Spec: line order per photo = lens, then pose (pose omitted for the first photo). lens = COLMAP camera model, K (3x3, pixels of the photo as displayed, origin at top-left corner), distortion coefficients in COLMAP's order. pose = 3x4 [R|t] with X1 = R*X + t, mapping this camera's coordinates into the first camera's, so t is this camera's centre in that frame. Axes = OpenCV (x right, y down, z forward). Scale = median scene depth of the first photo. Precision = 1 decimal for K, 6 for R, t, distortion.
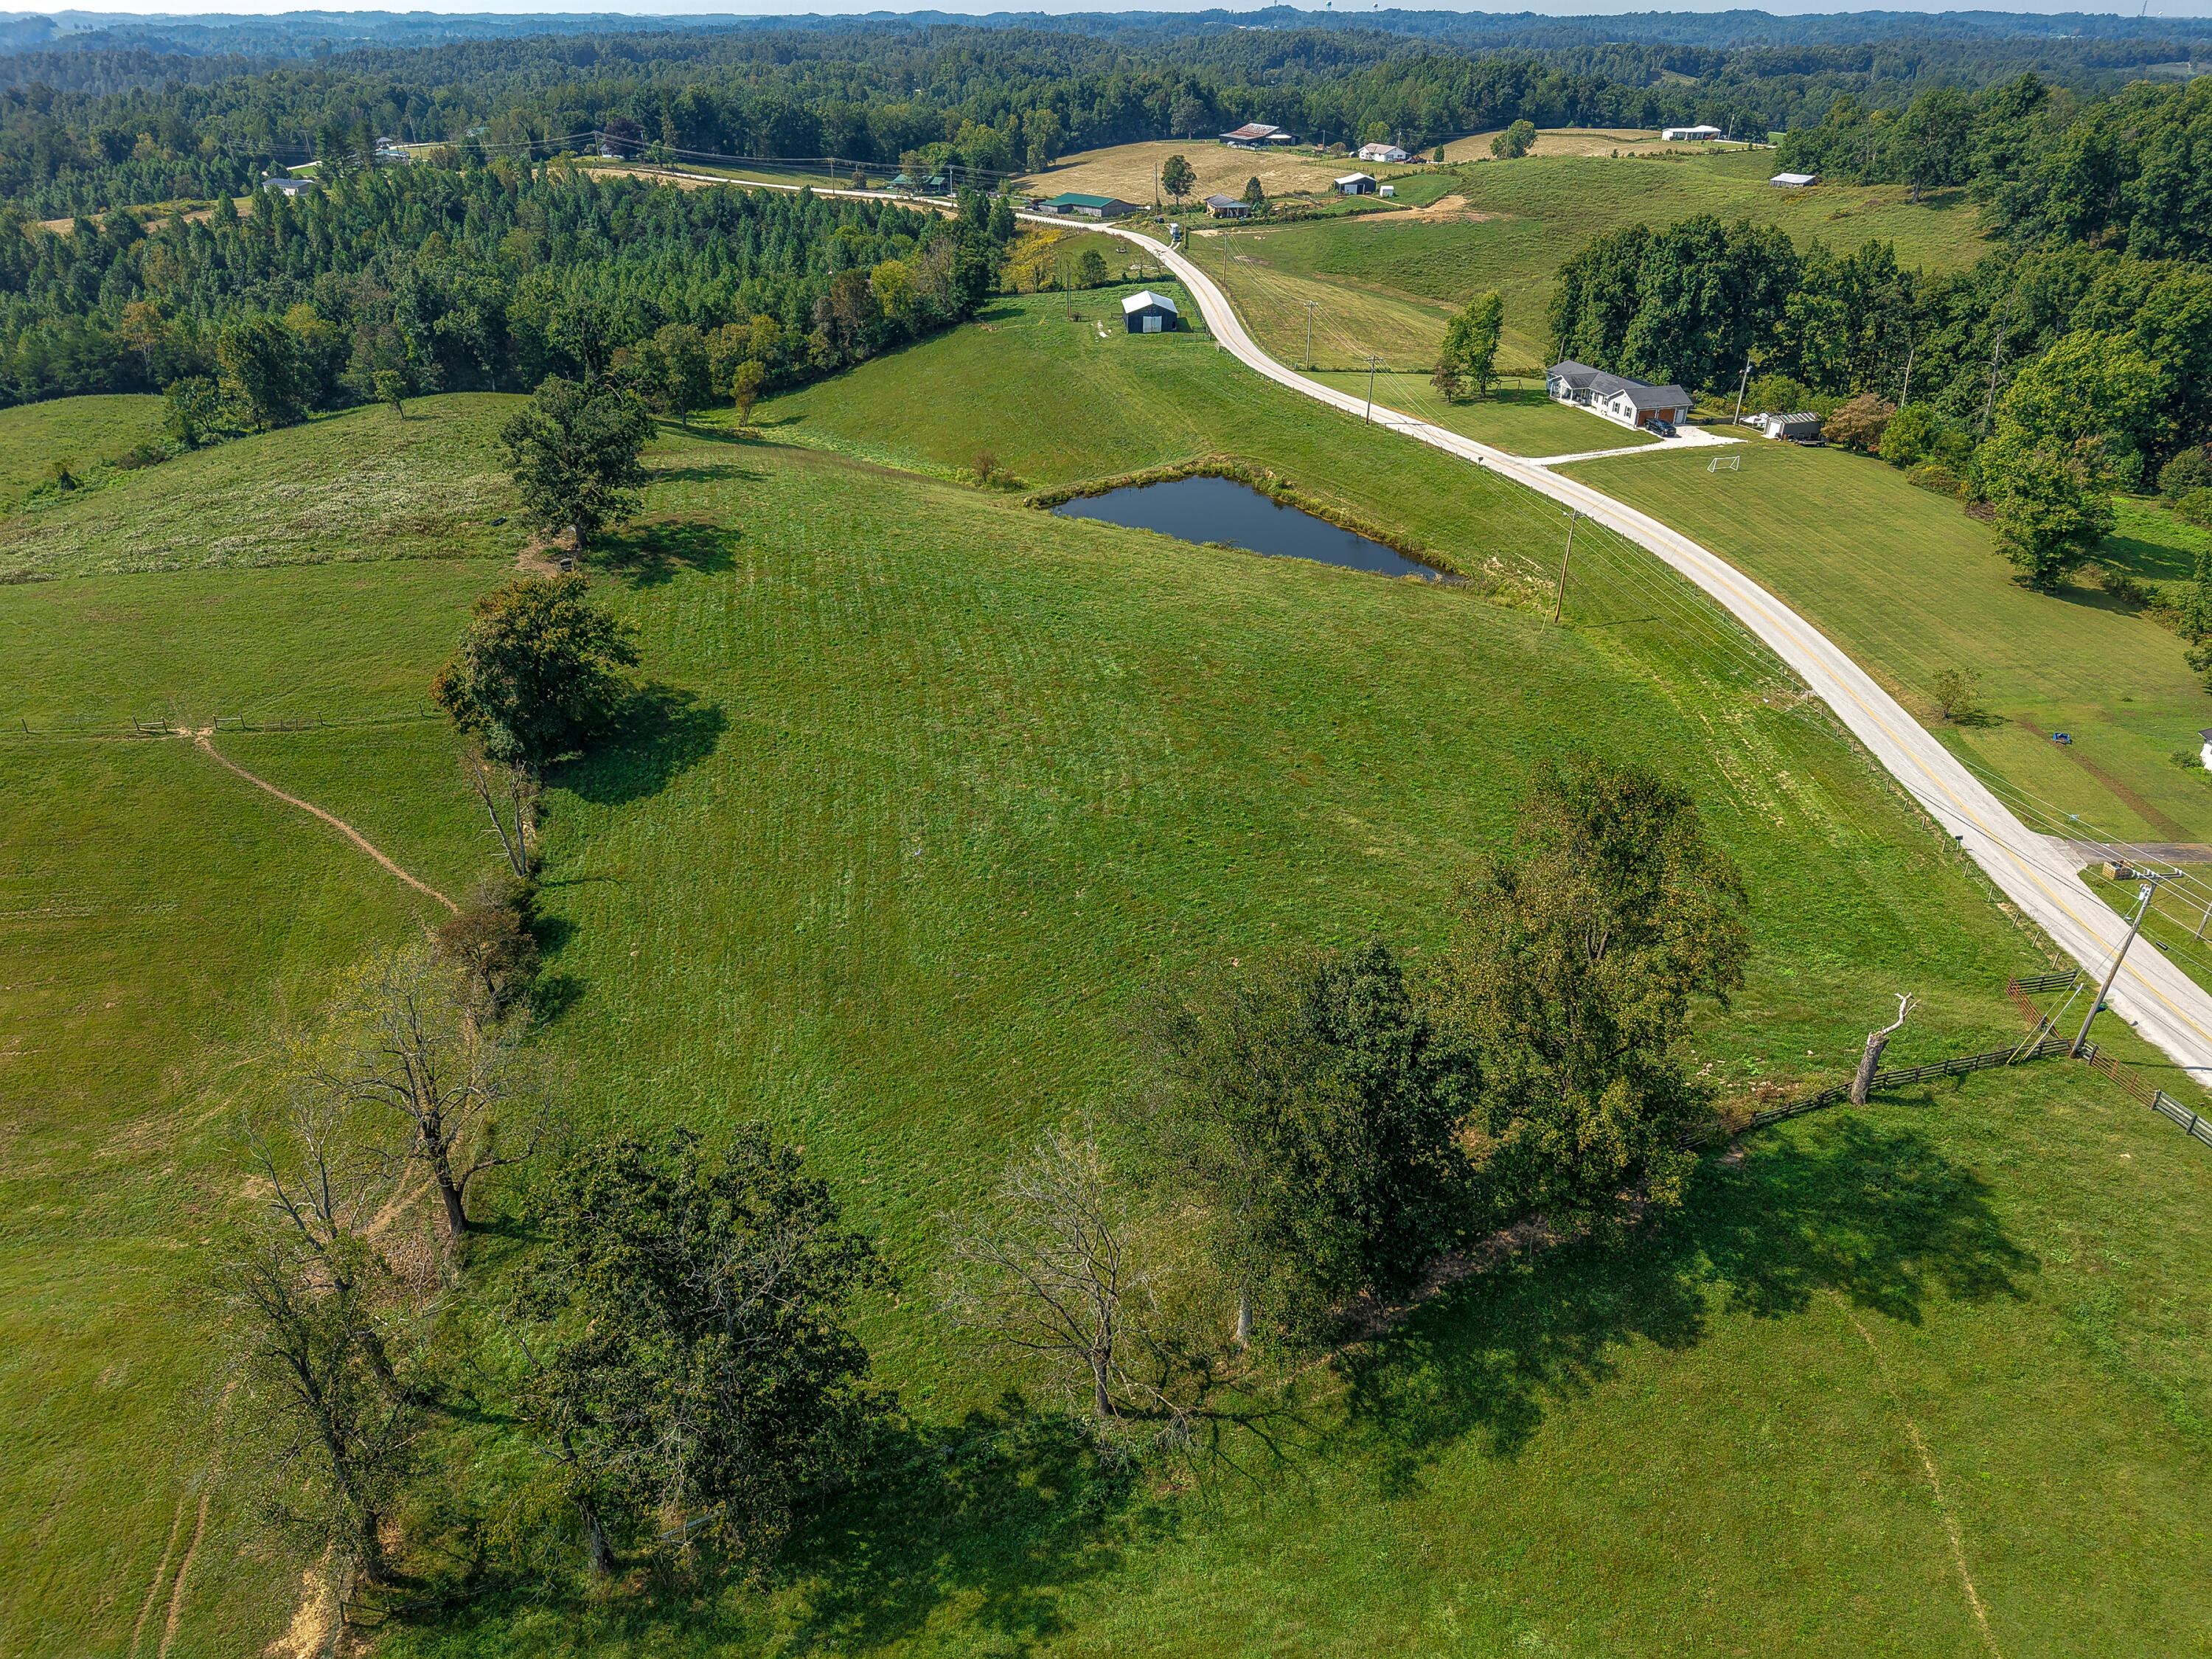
lens RADIAL K [[1484.0, 0, 1113.5], [0, 1484.0, 839.8], [0, 0, 1]] dist [0.017211, -0.012579]
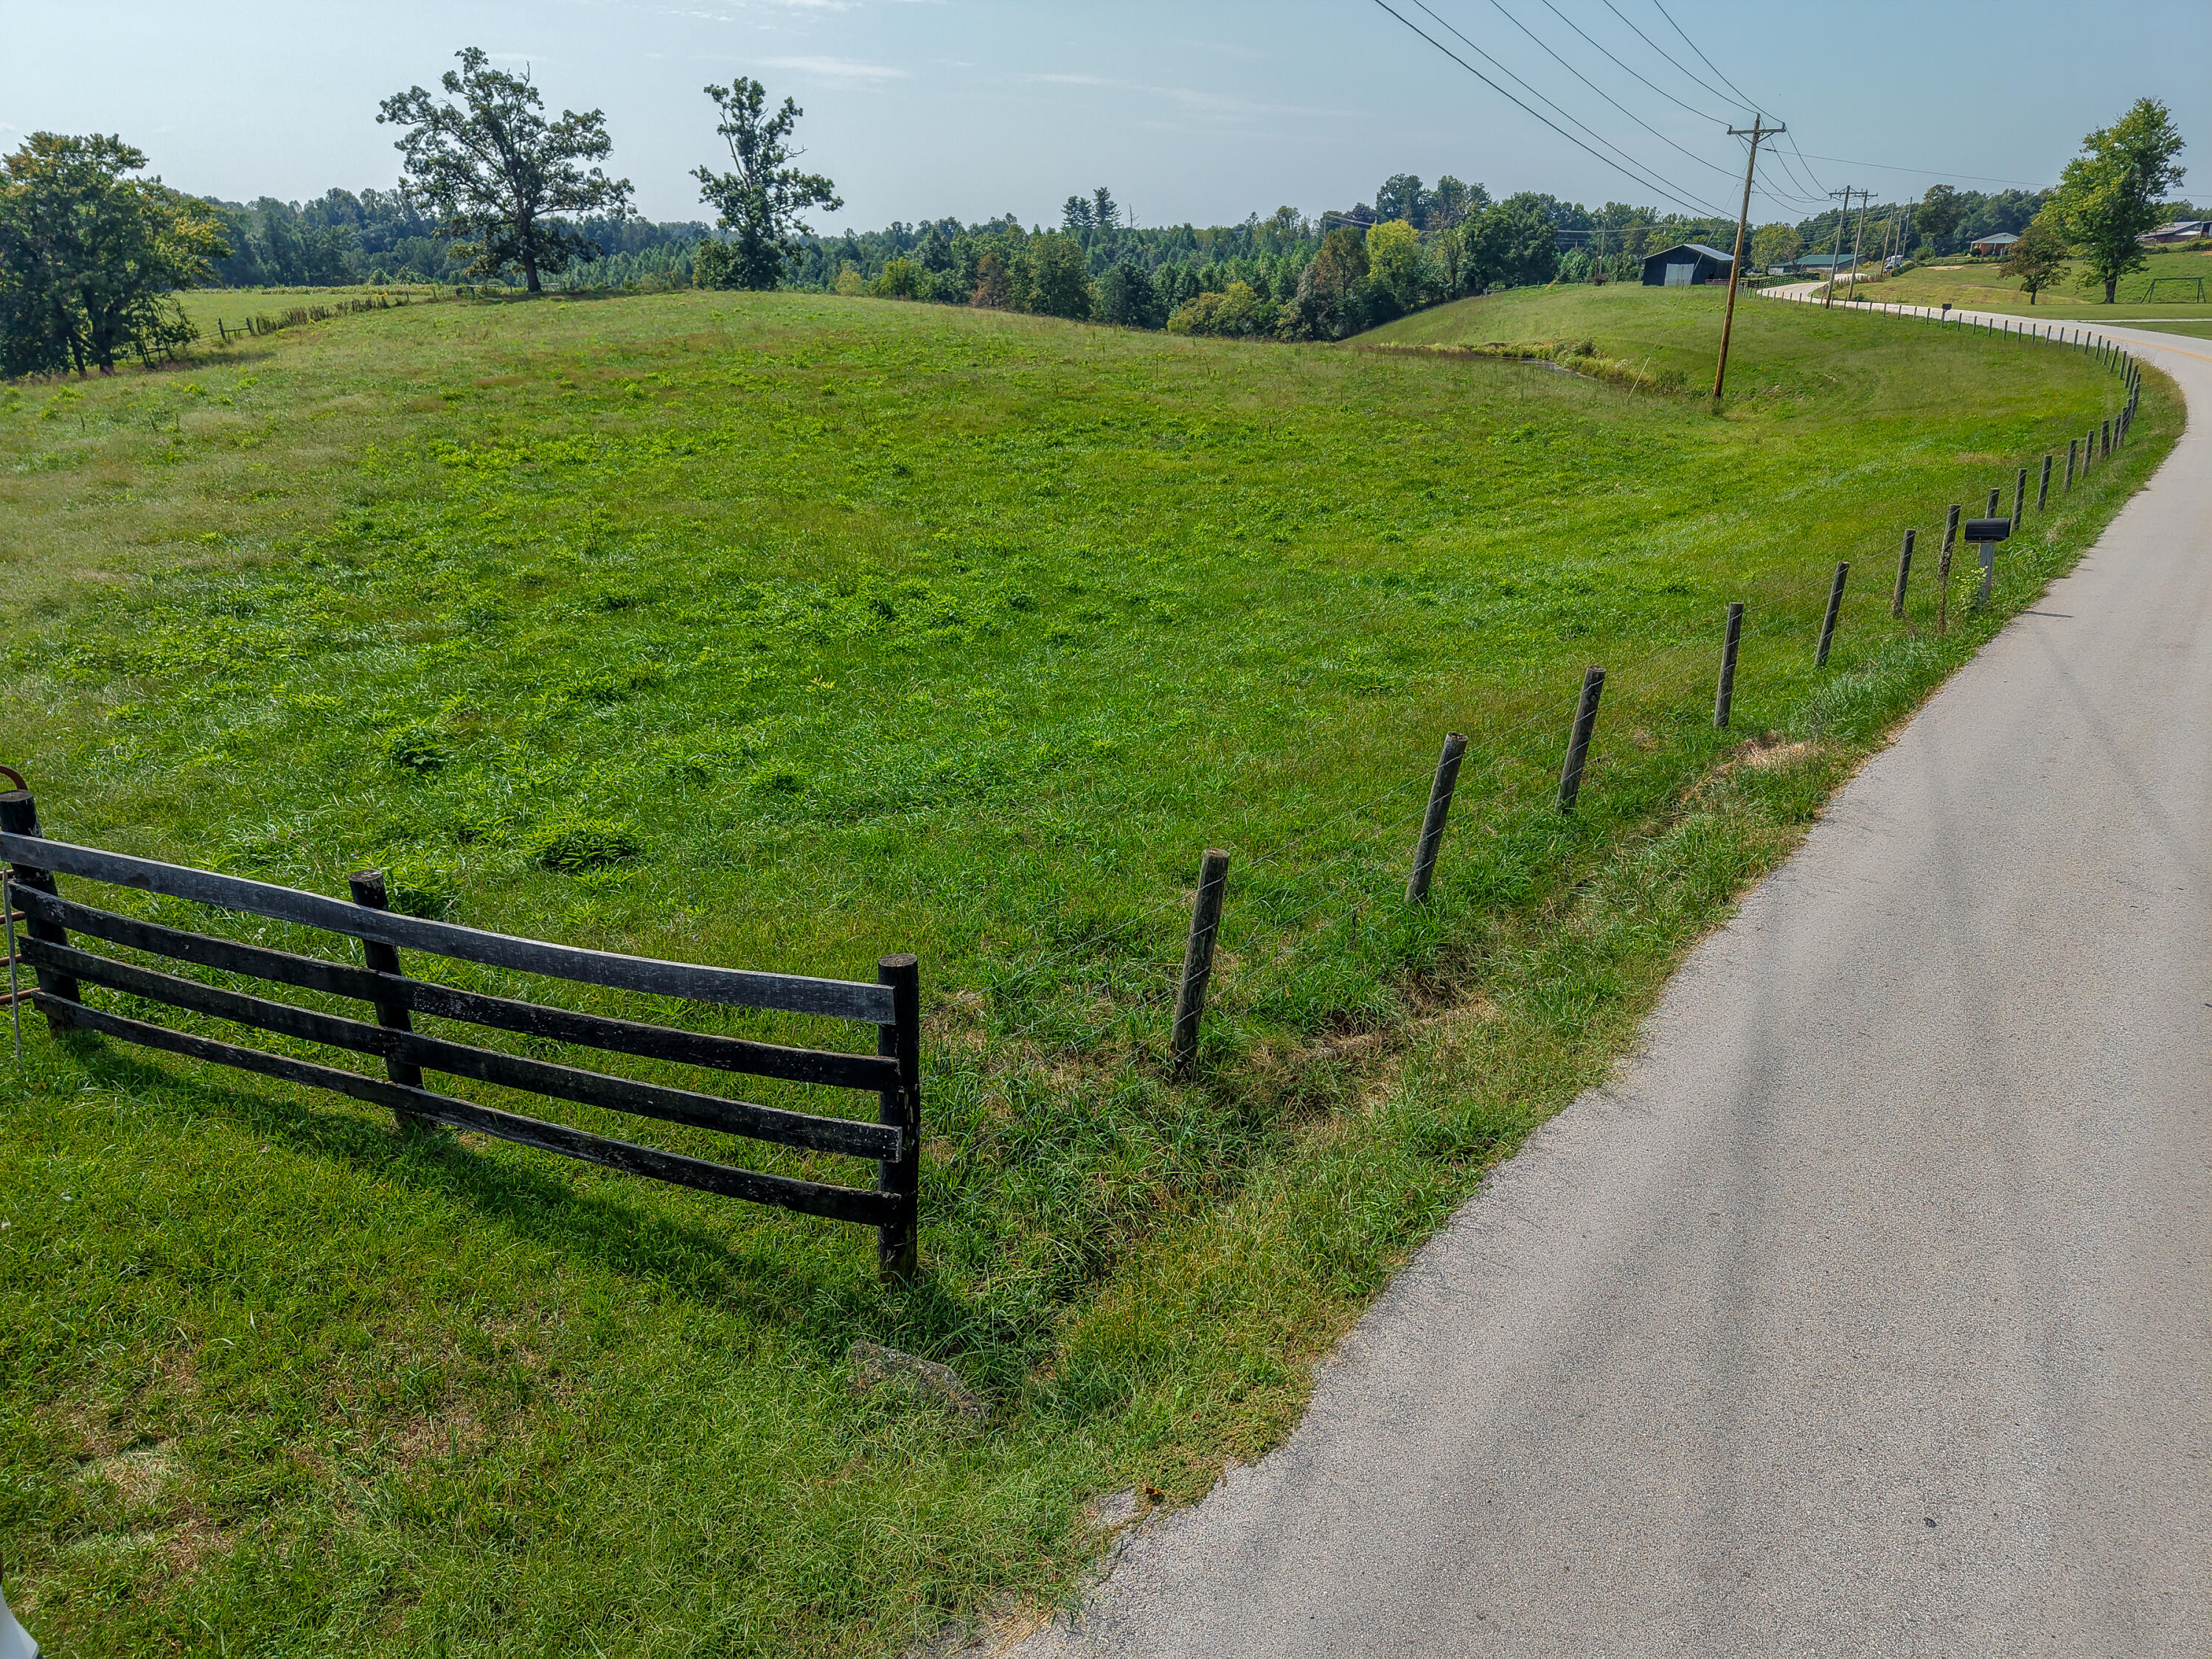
lens RADIAL K [[1484.0, 0, 1108.6], [0, 1484.0, 825.8], [0, 0, 1]] dist [0.017211, -0.012579]
pose [[0.829497, 0.200021, -0.521465, 0.268357], [-0.272835, 0.959805, -0.065842, 0.032521], [0.487335, 0.196889, 0.850729, 0.374998]]
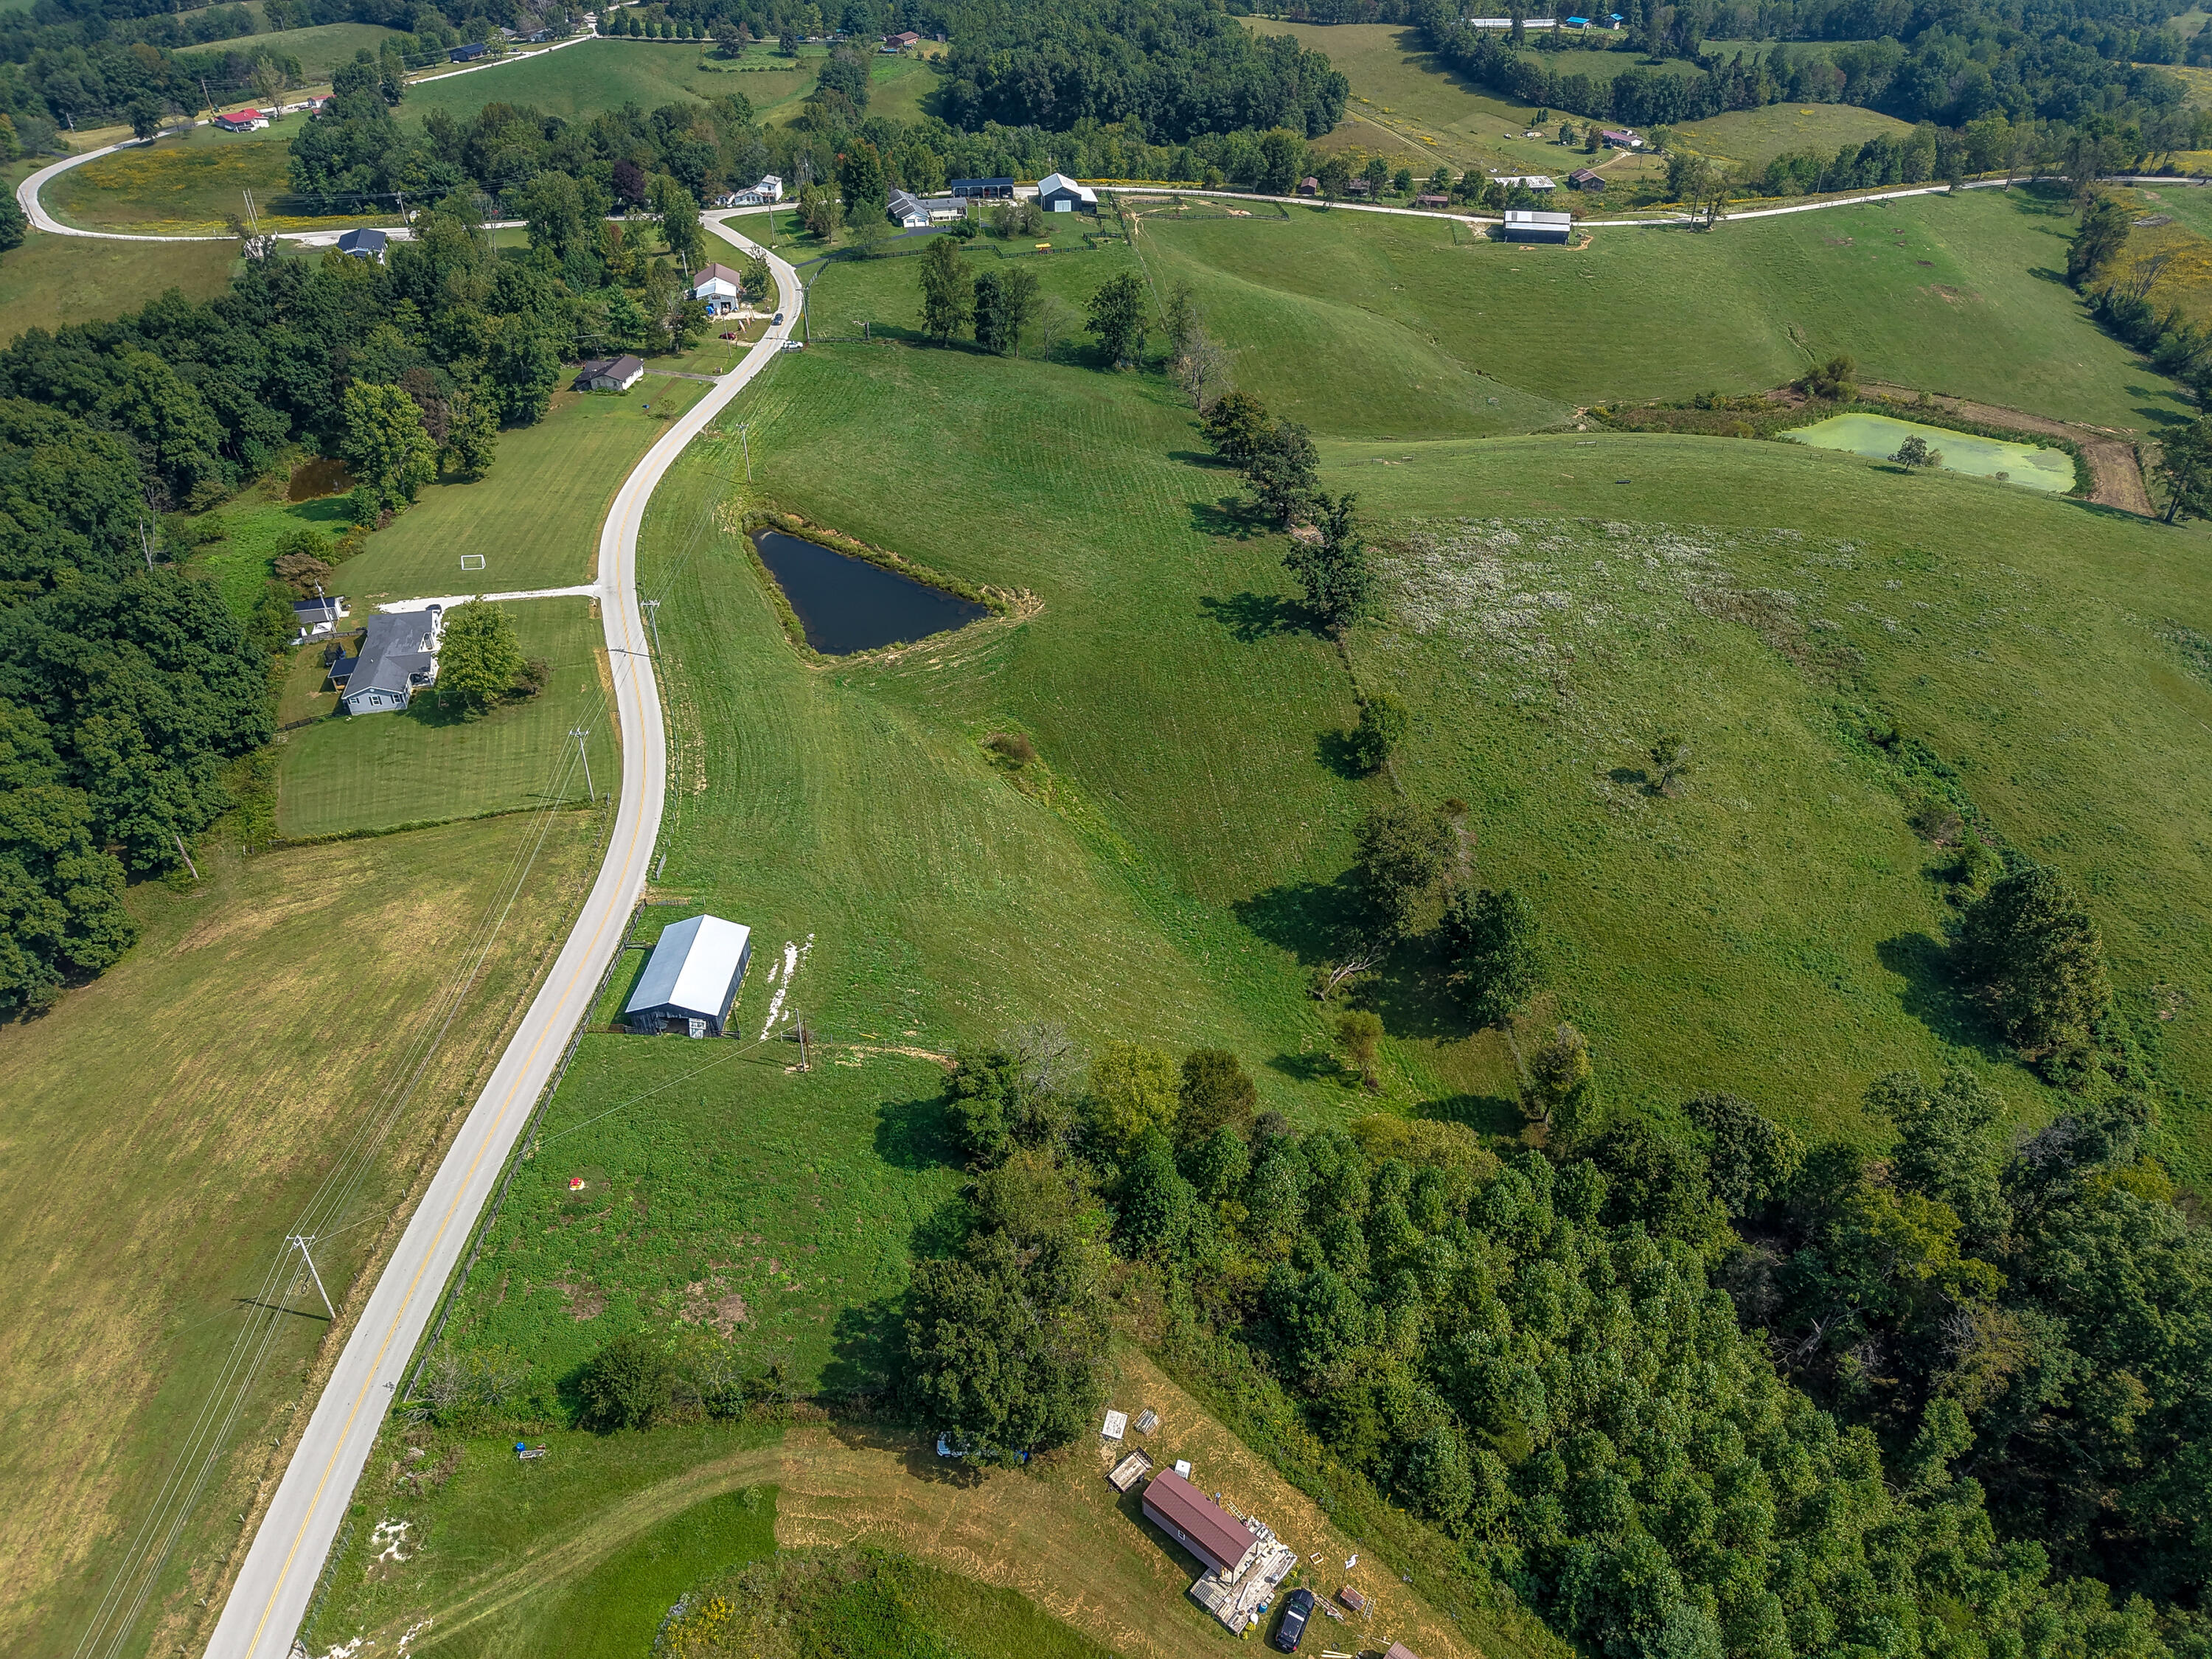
lens RADIAL K [[1484.0, 0, 1109.3], [0, 1484.0, 822.6], [0, 0, 1]] dist [0.017211, -0.012579]
pose [[-0.995383, -0.060733, 0.074321, -0.217644], [0.040460, 0.436666, 0.898713, -1.096805], [-0.087035, 0.897571, -0.432193, 1.445378]]
